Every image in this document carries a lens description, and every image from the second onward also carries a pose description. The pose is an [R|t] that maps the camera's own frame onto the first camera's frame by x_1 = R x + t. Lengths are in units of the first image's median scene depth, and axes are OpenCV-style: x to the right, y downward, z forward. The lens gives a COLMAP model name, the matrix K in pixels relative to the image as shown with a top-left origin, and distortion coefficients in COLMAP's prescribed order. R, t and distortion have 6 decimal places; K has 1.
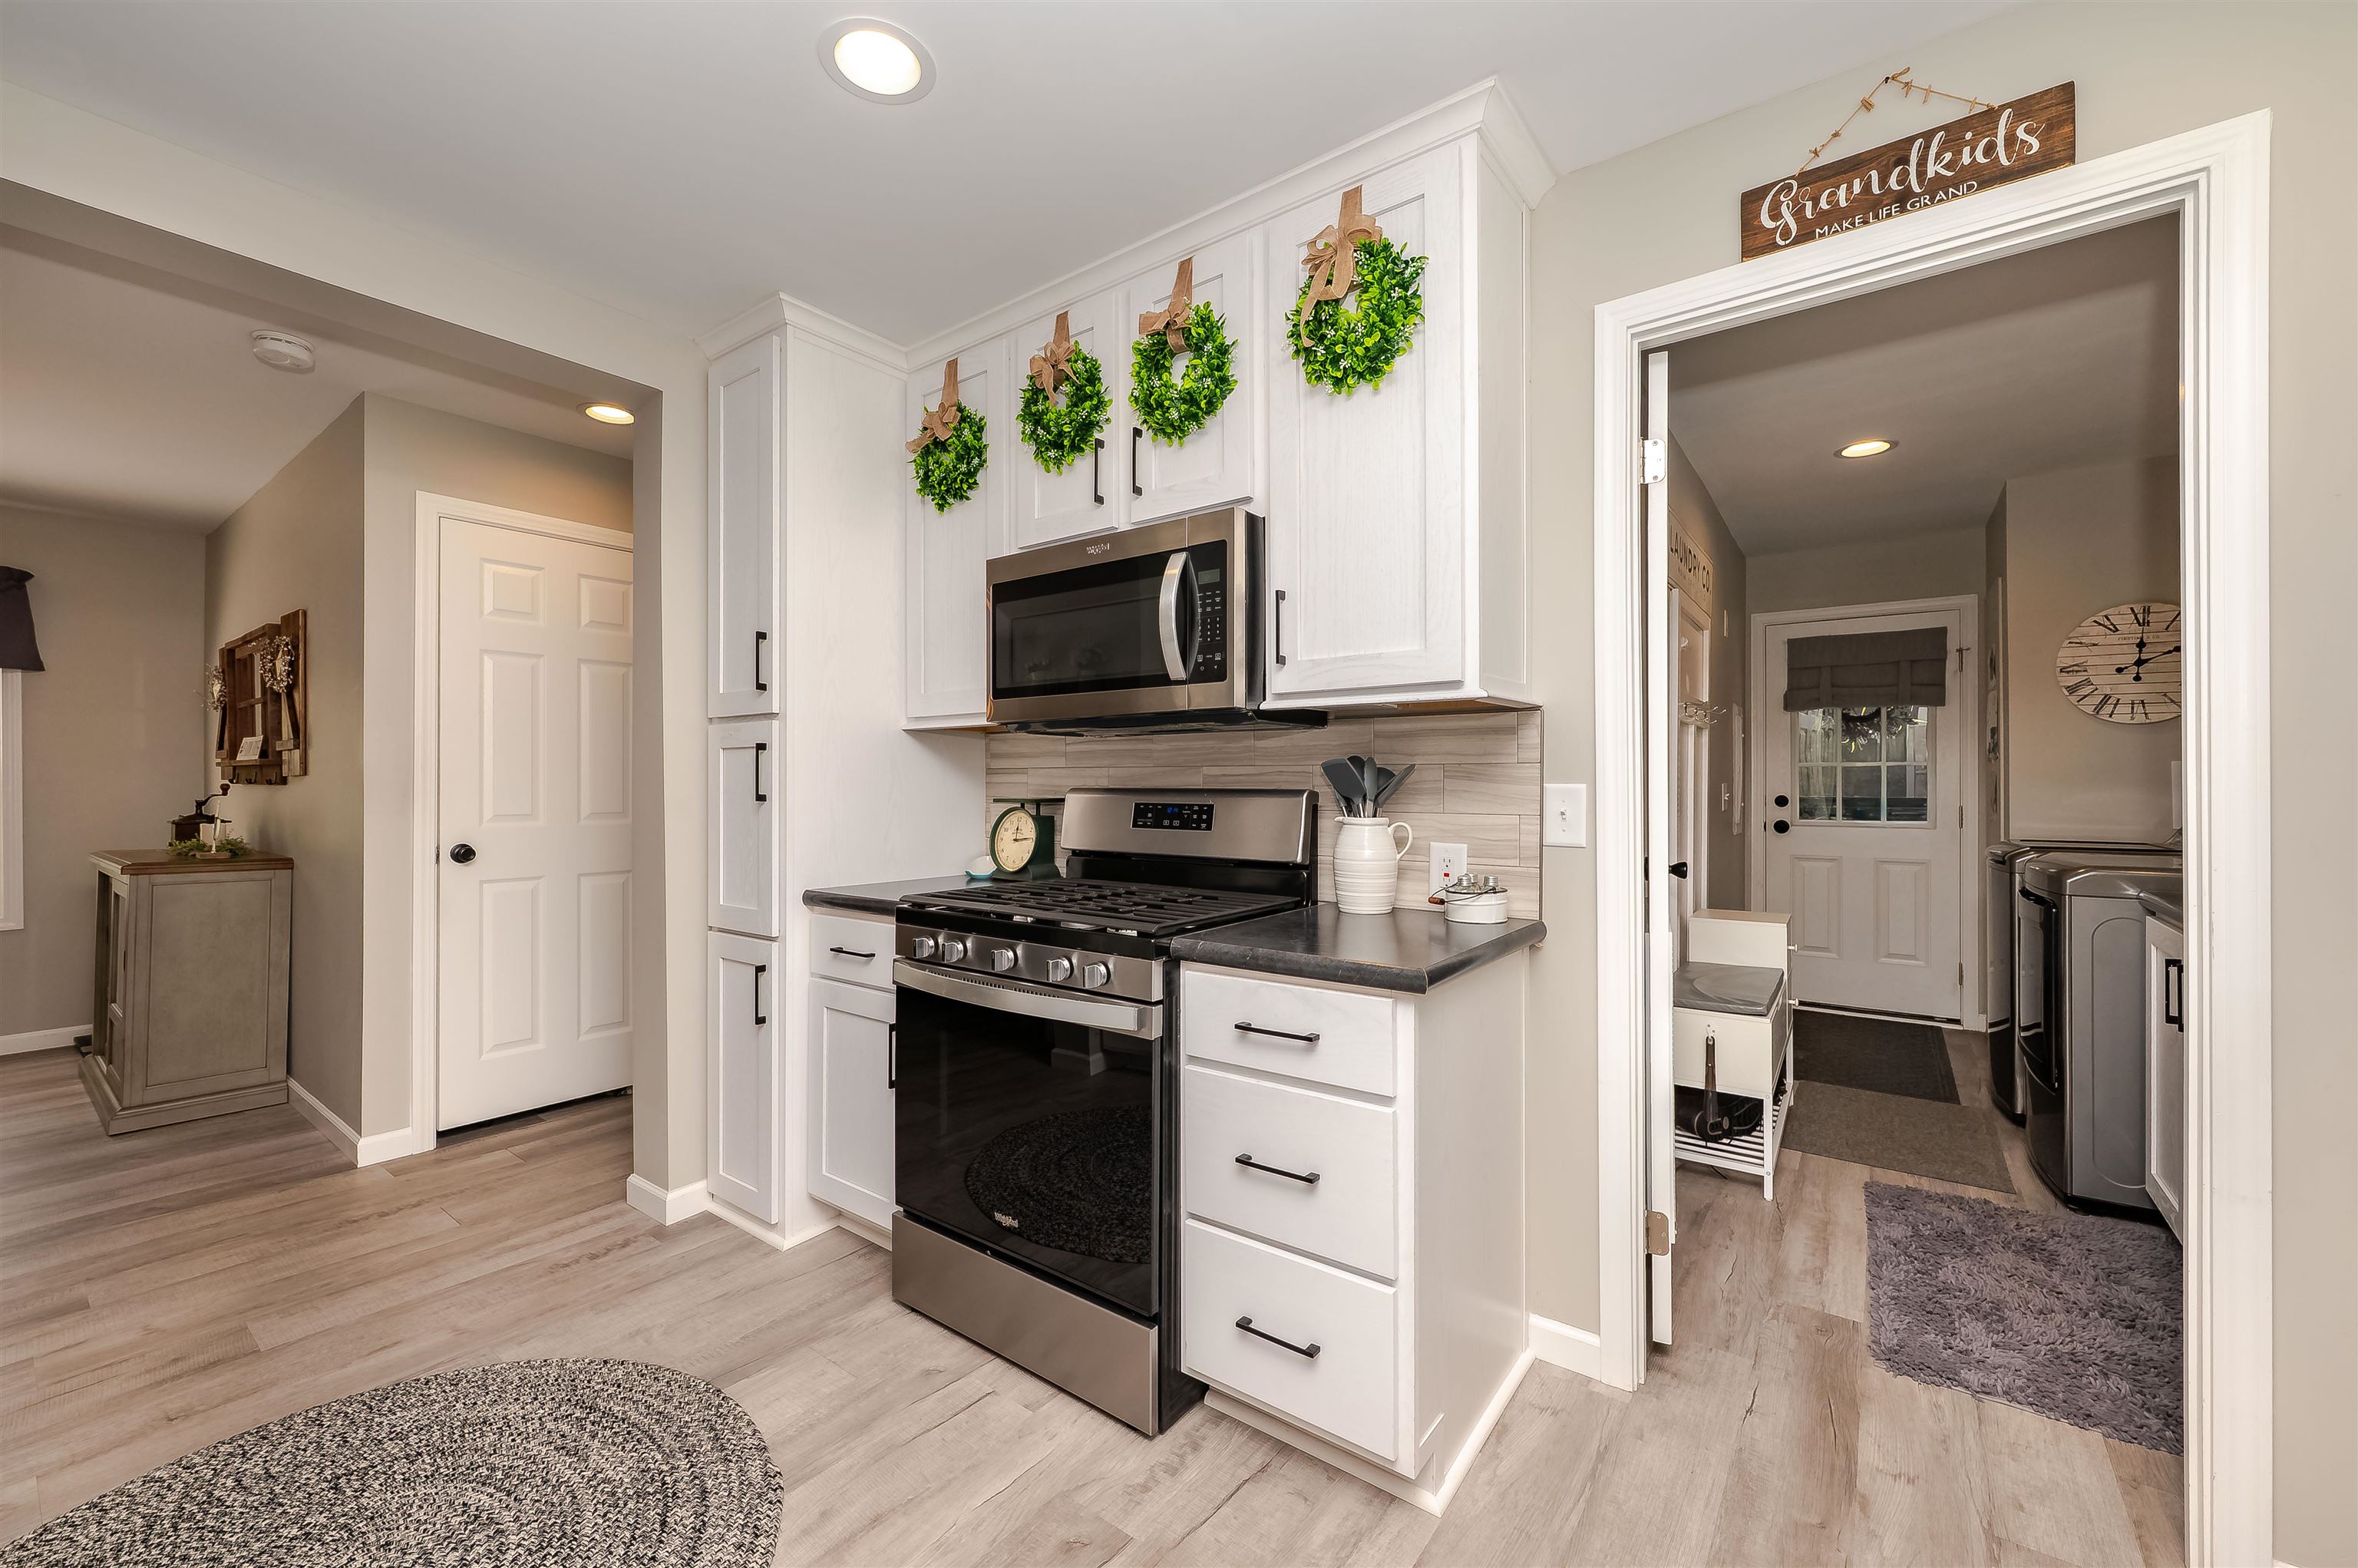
lens RADIAL K [[943.5, 0, 1185.6], [0, 943.5, 785.9], [0, 0, 1]] dist [-0.001639, -0.000068]
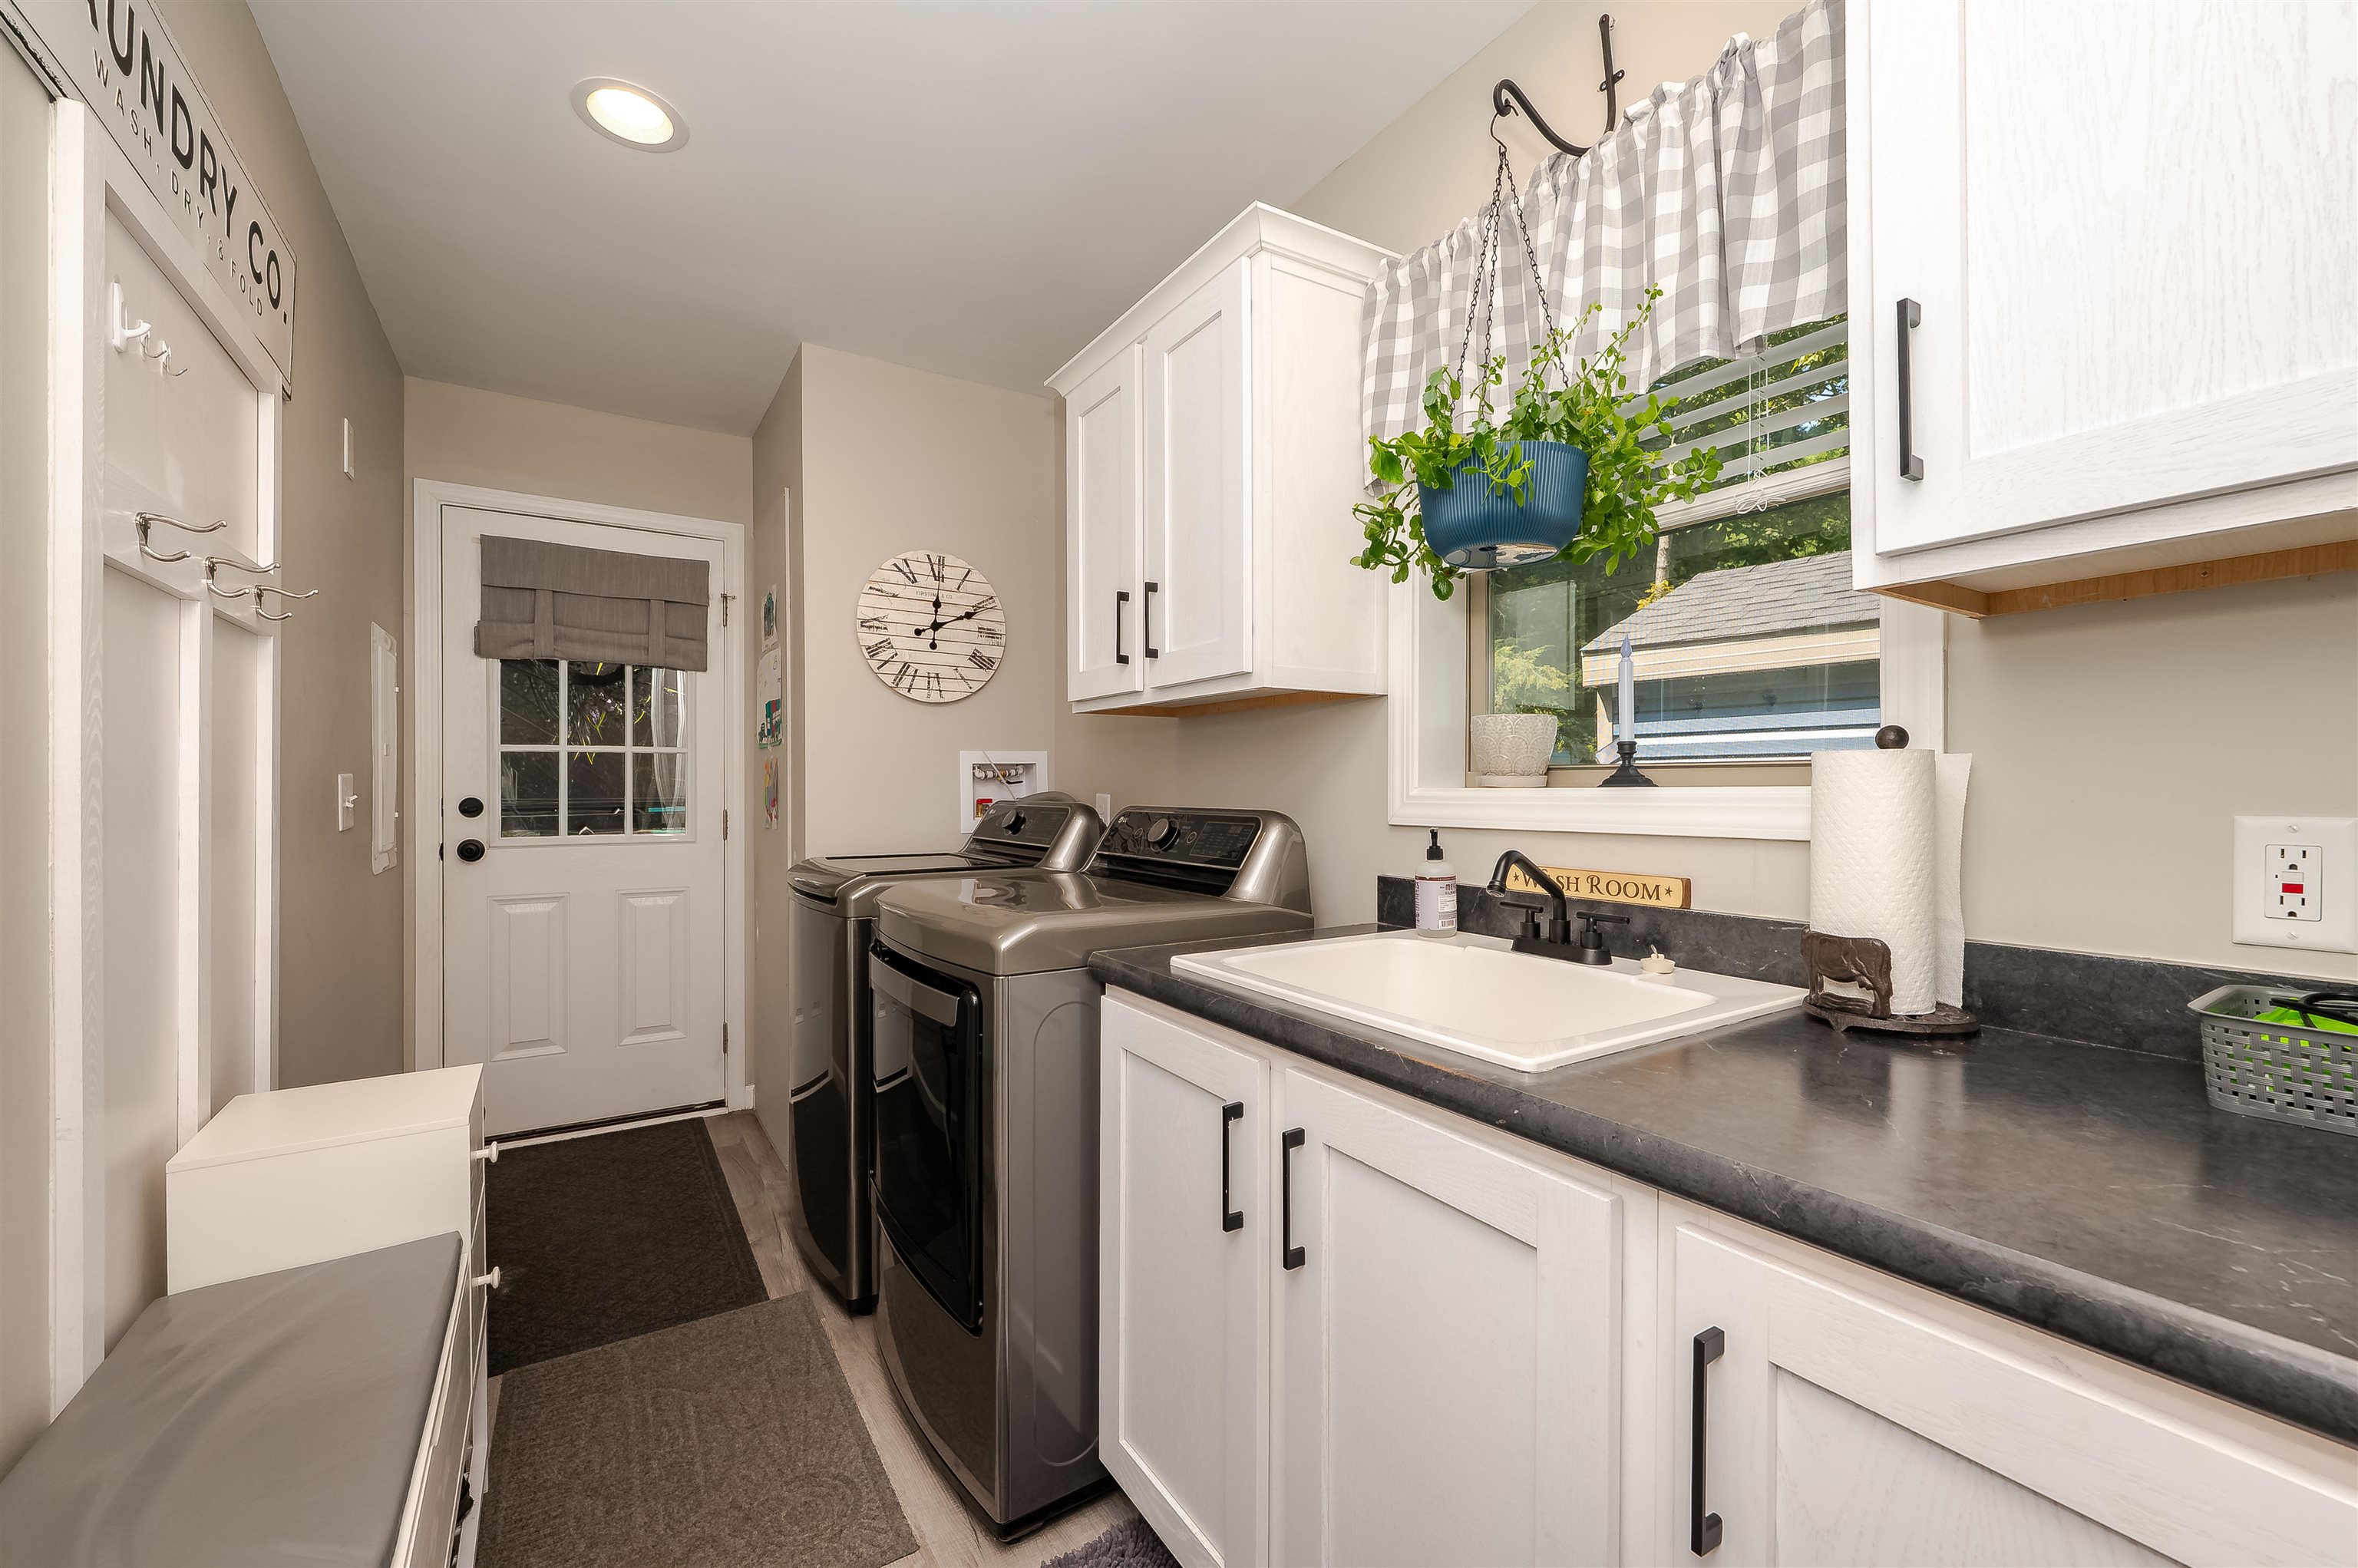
lens RADIAL K [[952.2, 0, 1156.2], [0, 952.2, 785.0], [0, 0, 1]] dist [-0.001004, -0.000403]
pose [[0.382869, -0.001648, 0.923801, 0.289579], [0.001304, 0.999998, 0.001244, 0.002570], [-0.923802, 0.000728, 0.382871, 0.442283]]
